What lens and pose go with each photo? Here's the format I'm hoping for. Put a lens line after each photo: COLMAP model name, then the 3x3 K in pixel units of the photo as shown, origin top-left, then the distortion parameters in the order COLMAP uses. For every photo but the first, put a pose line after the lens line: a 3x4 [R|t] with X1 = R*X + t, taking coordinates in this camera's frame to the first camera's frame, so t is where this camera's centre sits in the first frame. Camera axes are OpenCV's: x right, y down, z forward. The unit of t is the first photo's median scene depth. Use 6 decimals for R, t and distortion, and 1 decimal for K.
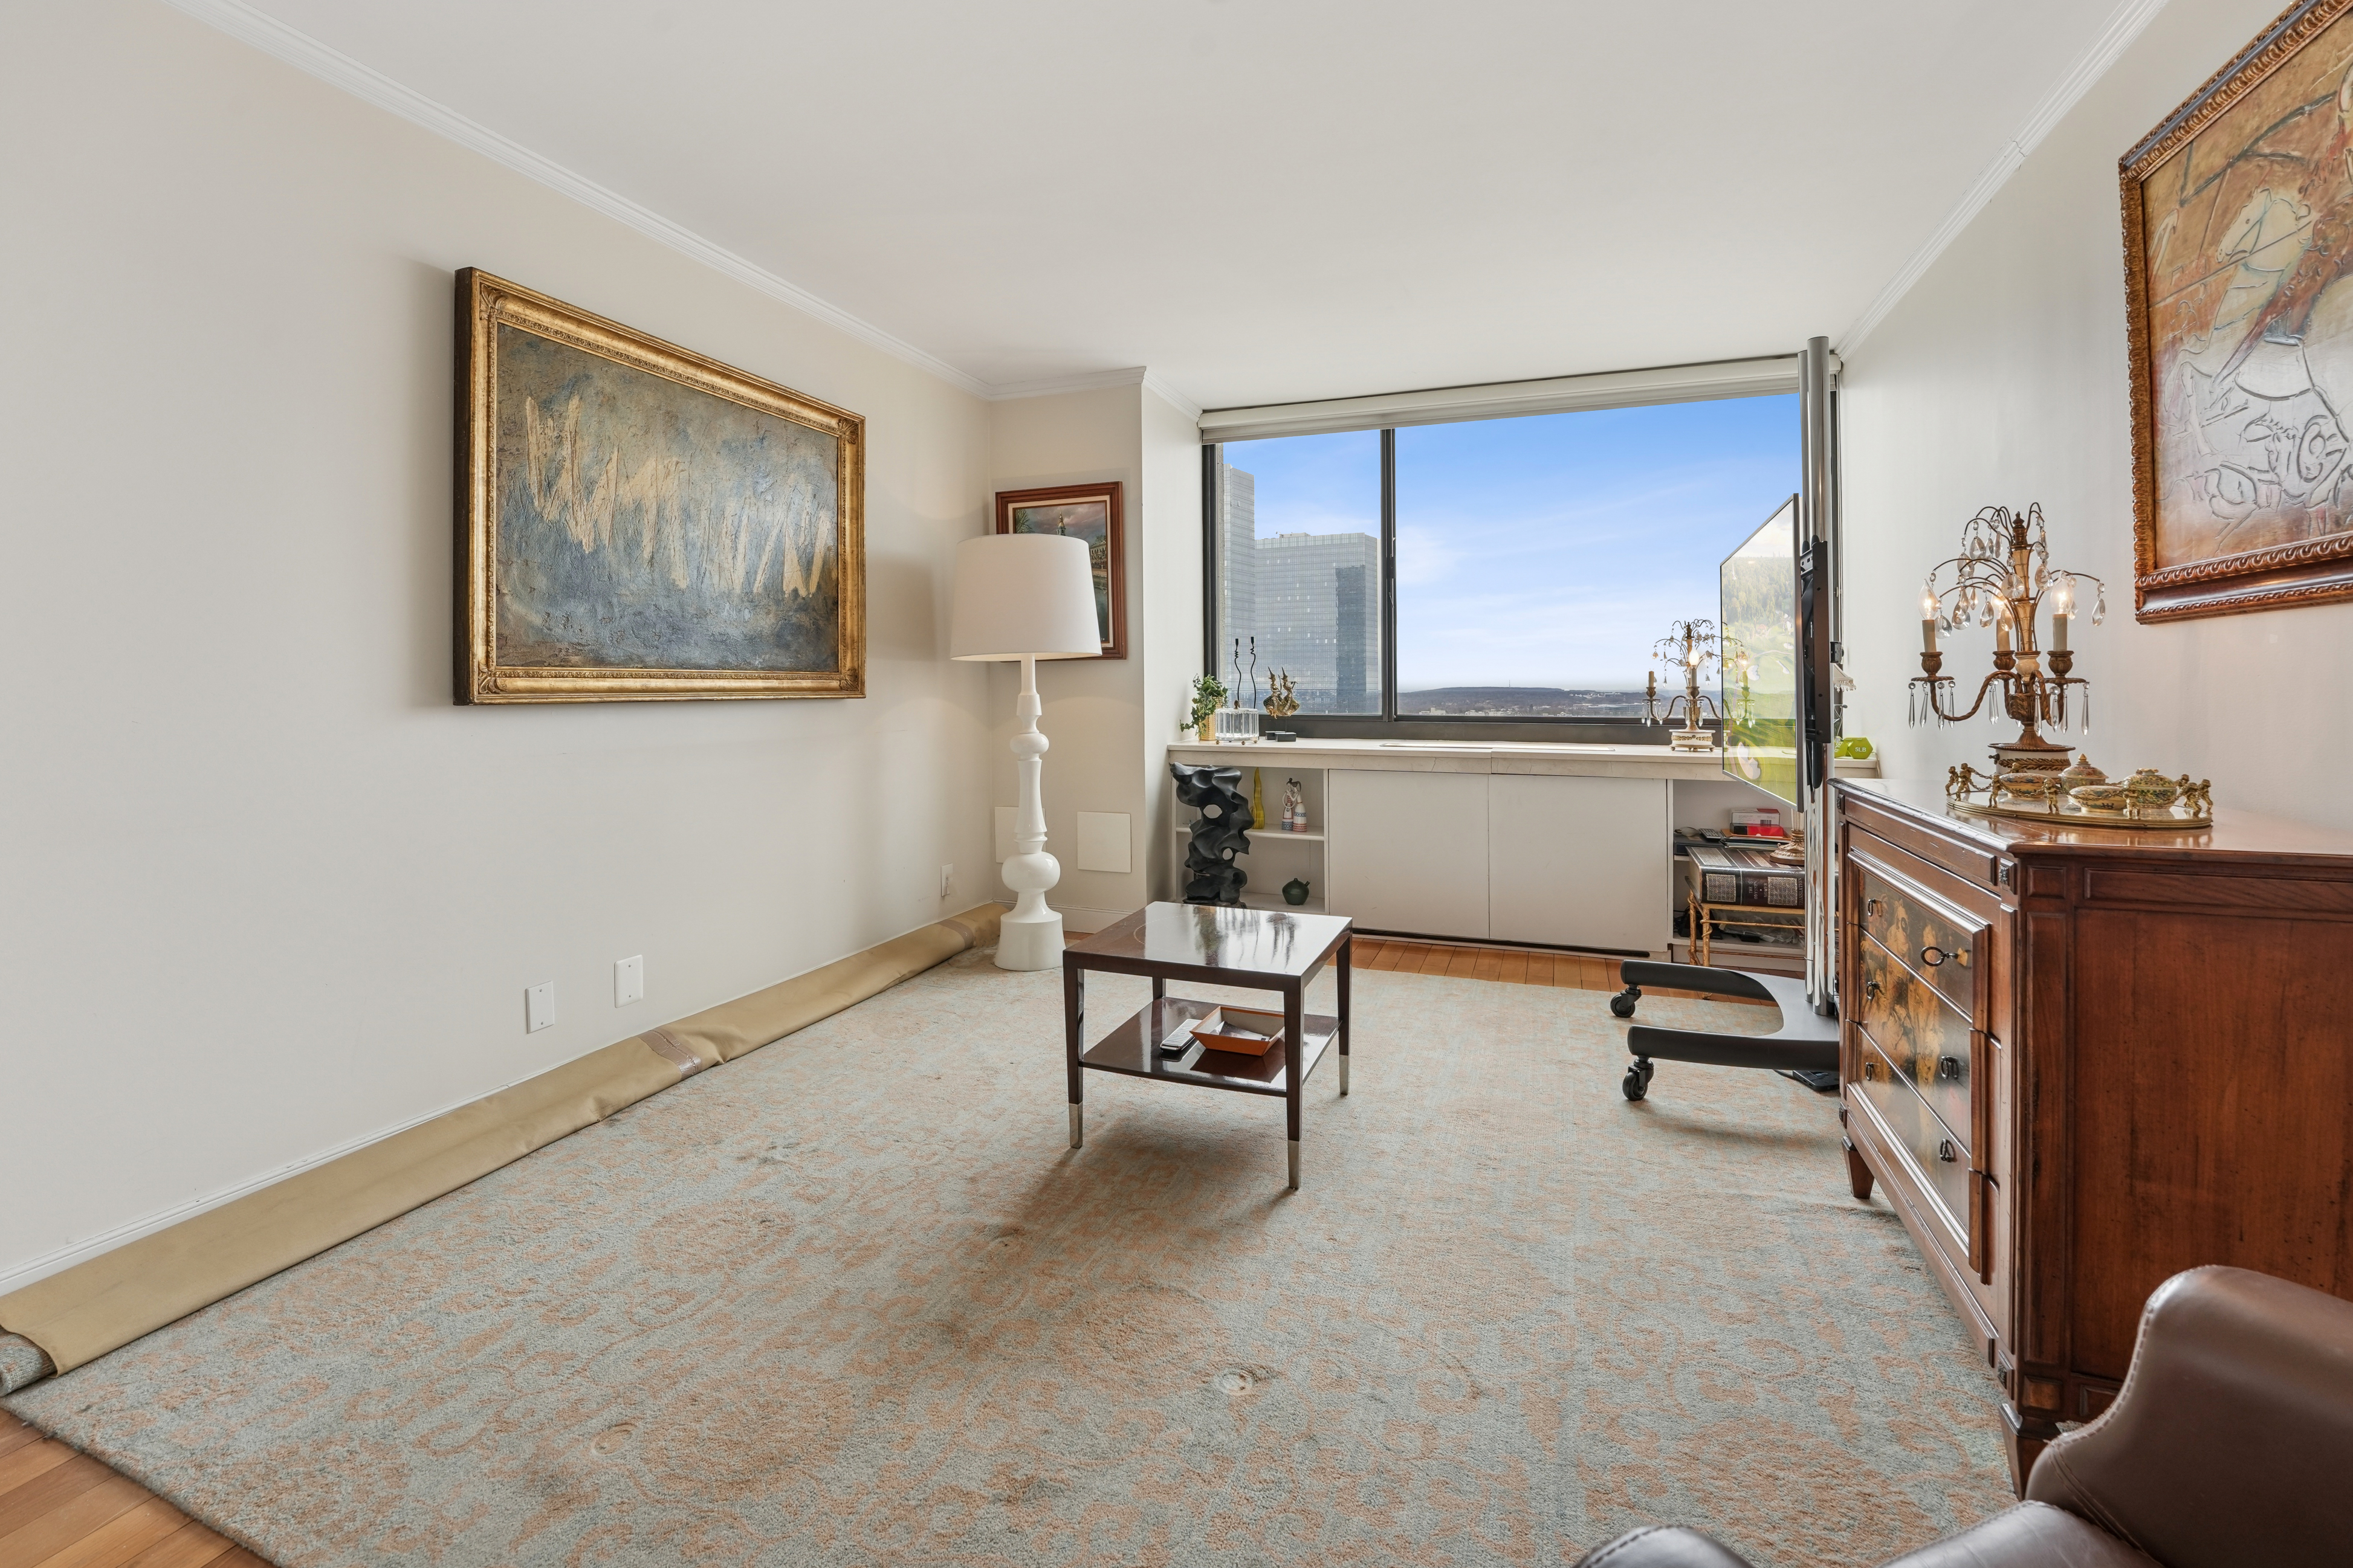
lens RADIAL K [[999.3, 0, 1171.9], [0, 999.3, 688.6], [0, 0, 1]] dist [-0.027663, -0.000108]
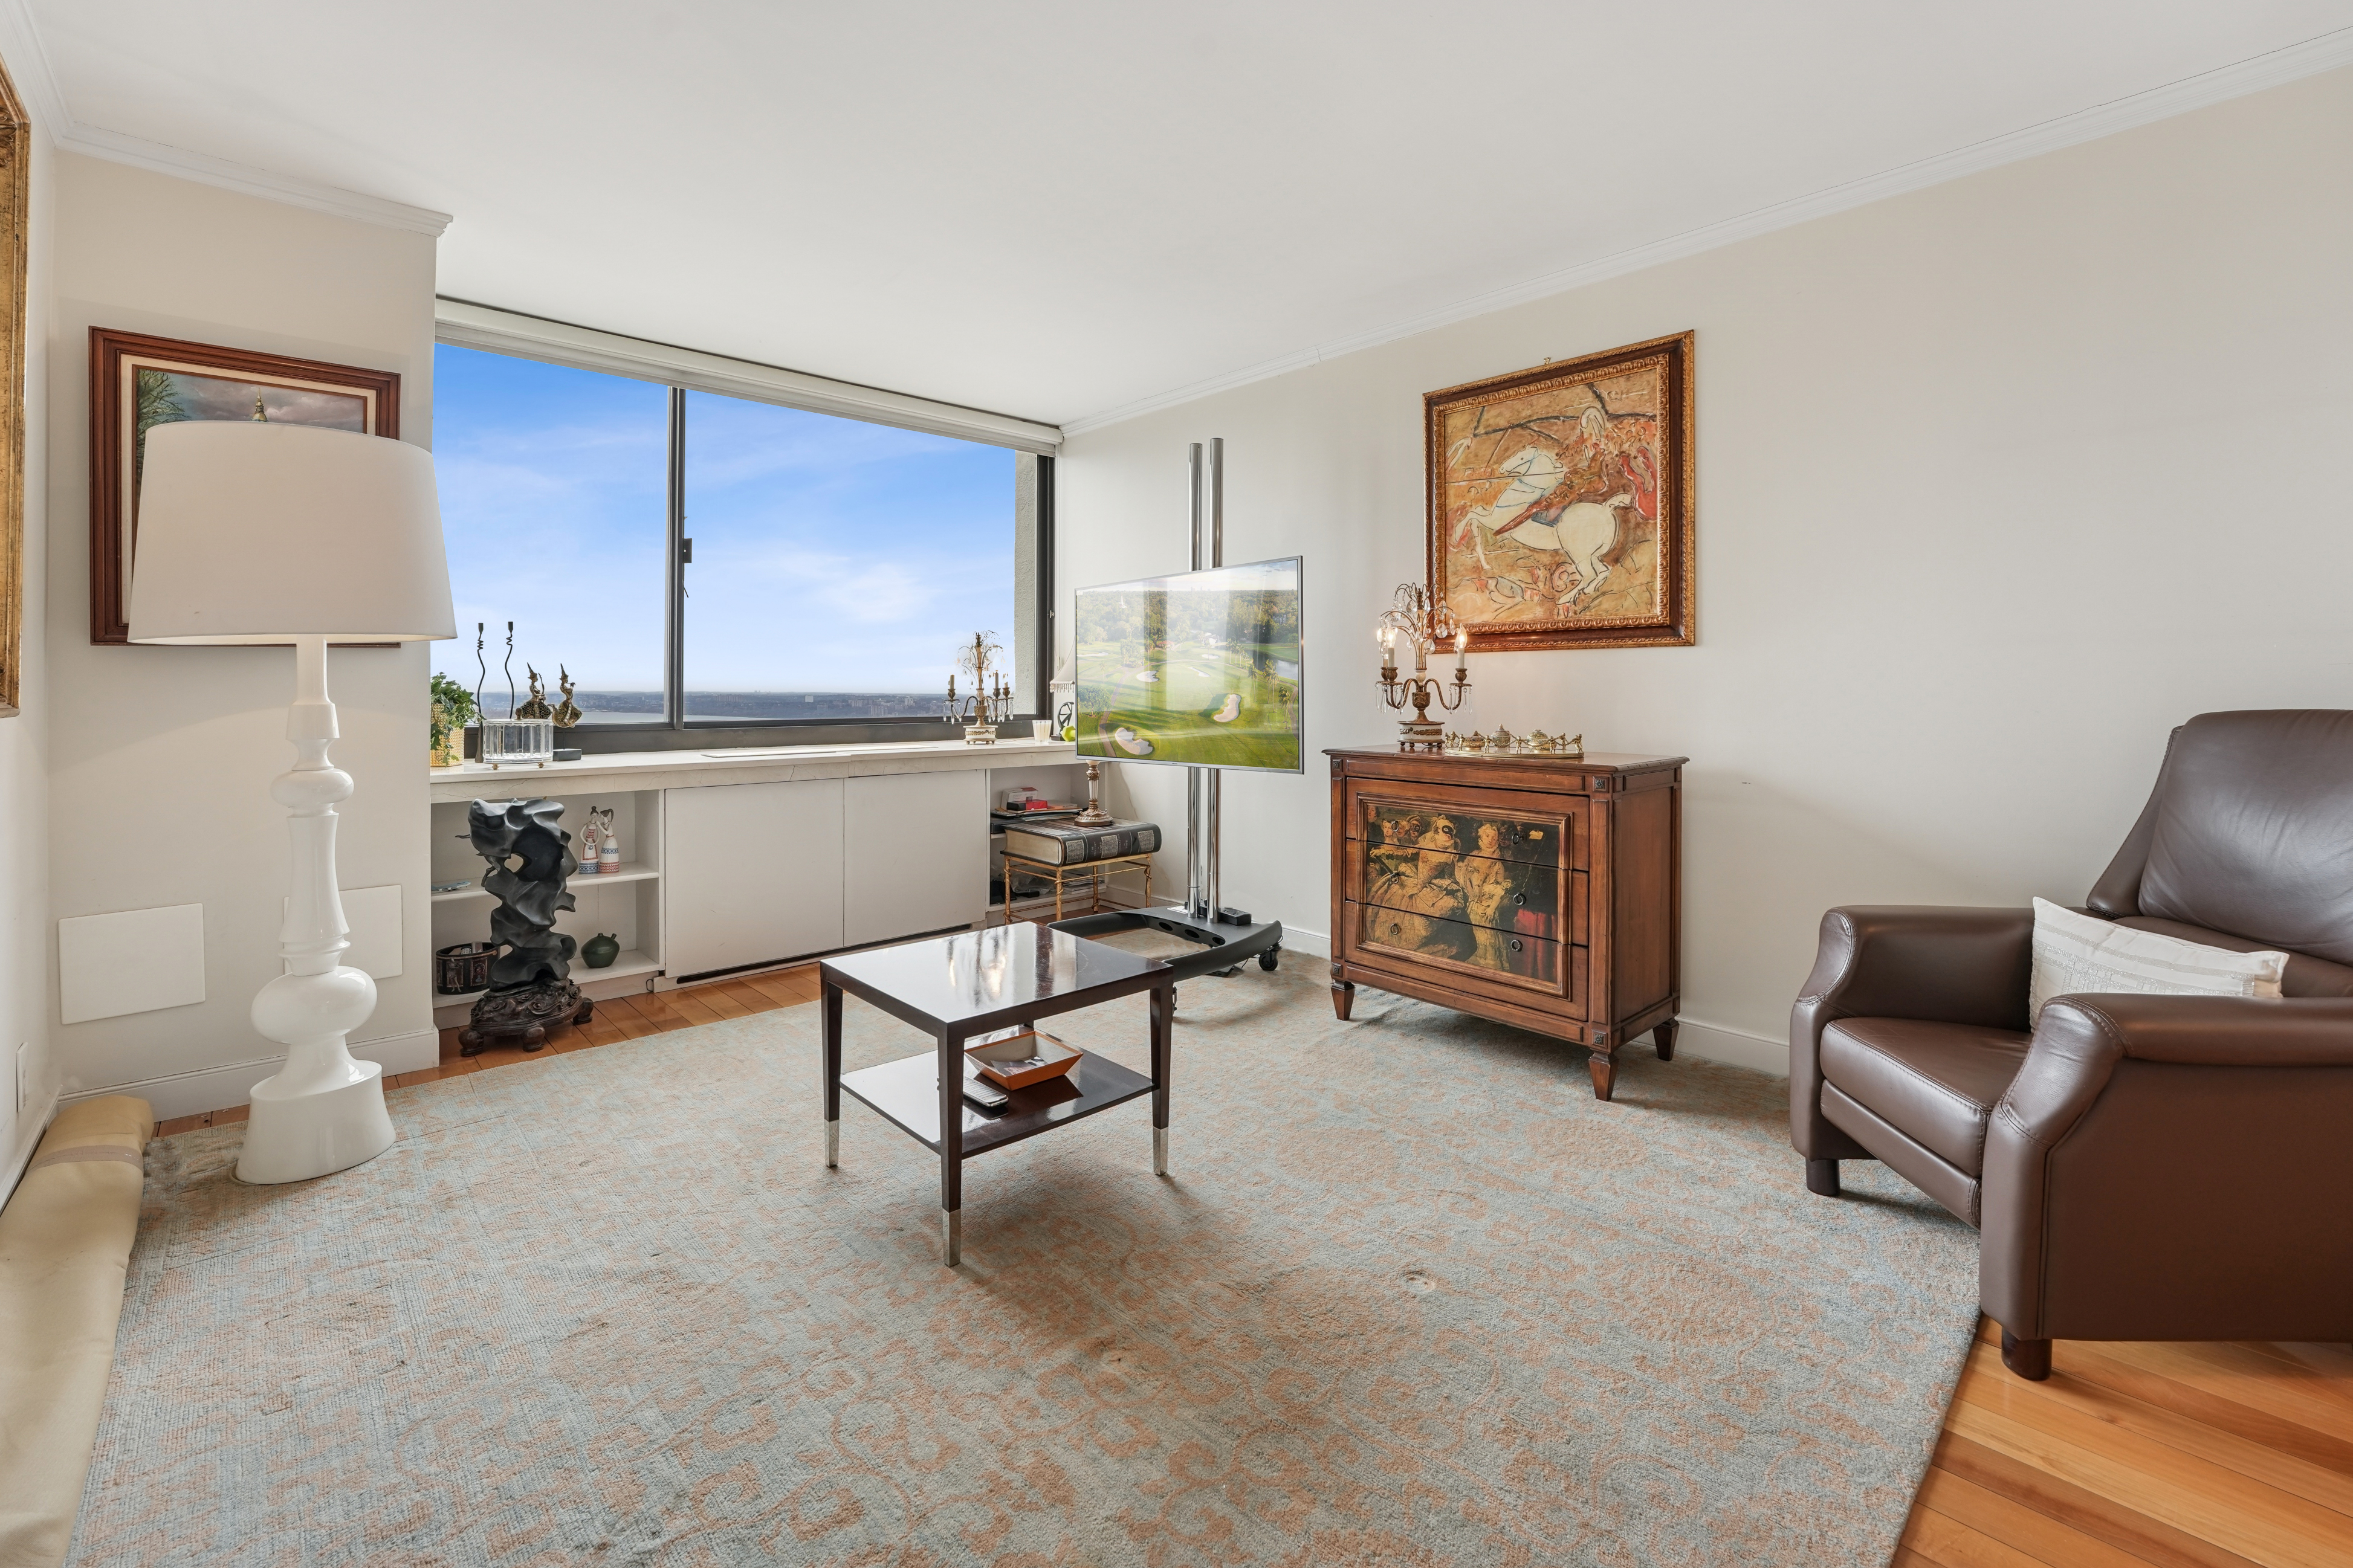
lens RADIAL K [[999.3, 0, 1182.0], [0, 999.3, 688.7], [0, 0, 1]] dist [-0.027663, -0.000108]
pose [[0.444319, -0.002274, 0.895866, -0.438214], [0.002849, 0.999995, 0.001126, -0.002299], [-0.895864, 0.002052, 0.444324, 0.287109]]
